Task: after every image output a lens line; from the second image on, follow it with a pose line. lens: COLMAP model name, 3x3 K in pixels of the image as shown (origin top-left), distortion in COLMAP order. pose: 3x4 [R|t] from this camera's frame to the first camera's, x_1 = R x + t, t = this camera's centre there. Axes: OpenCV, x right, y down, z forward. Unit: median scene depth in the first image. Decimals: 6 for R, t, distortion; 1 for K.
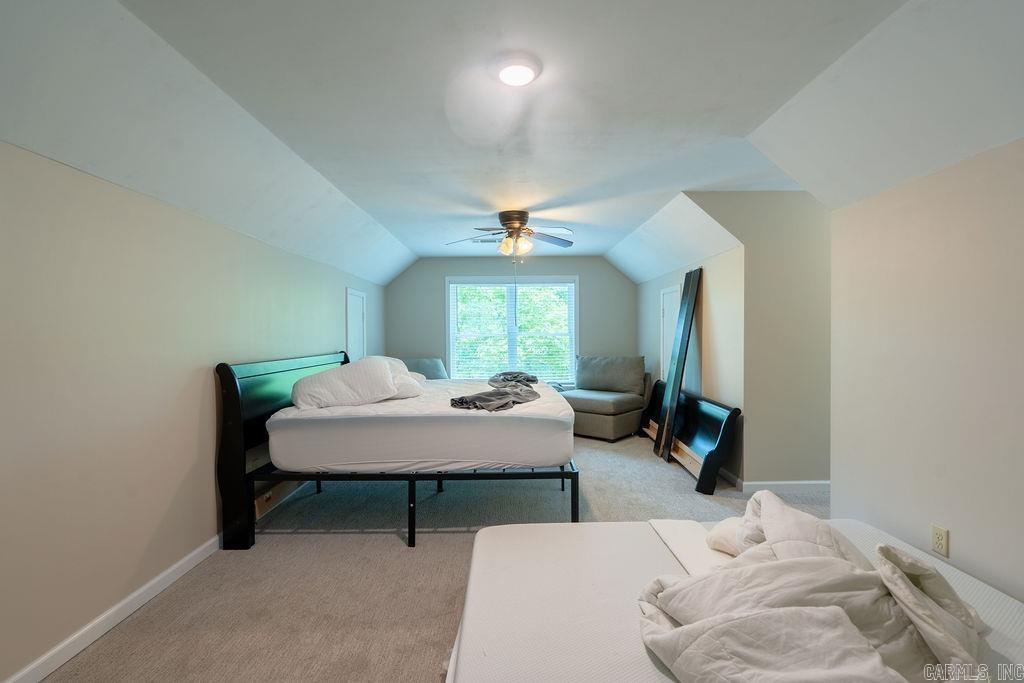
lens RADIAL K [[462.4, 0, 510.5], [0, 462.4, 339.2], [0, 0, 1]] dist [-0.004448, -0.000487]
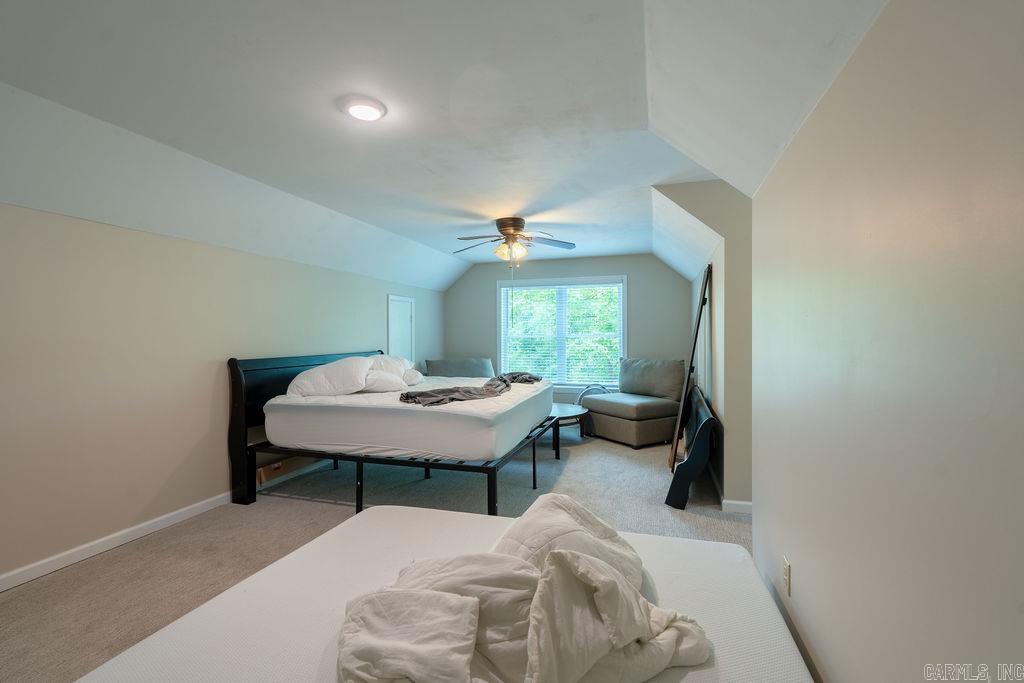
lens RADIAL K [[462.4, 0, 508.3], [0, 462.4, 339.3], [0, 0, 1]] dist [-0.004448, -0.000487]
pose [[0.951686, 0.004496, -0.307040, 0.383263], [-0.004815, 0.999988, -0.000280, -0.003210], [0.307036, 0.001745, 0.951696, 0.007001]]
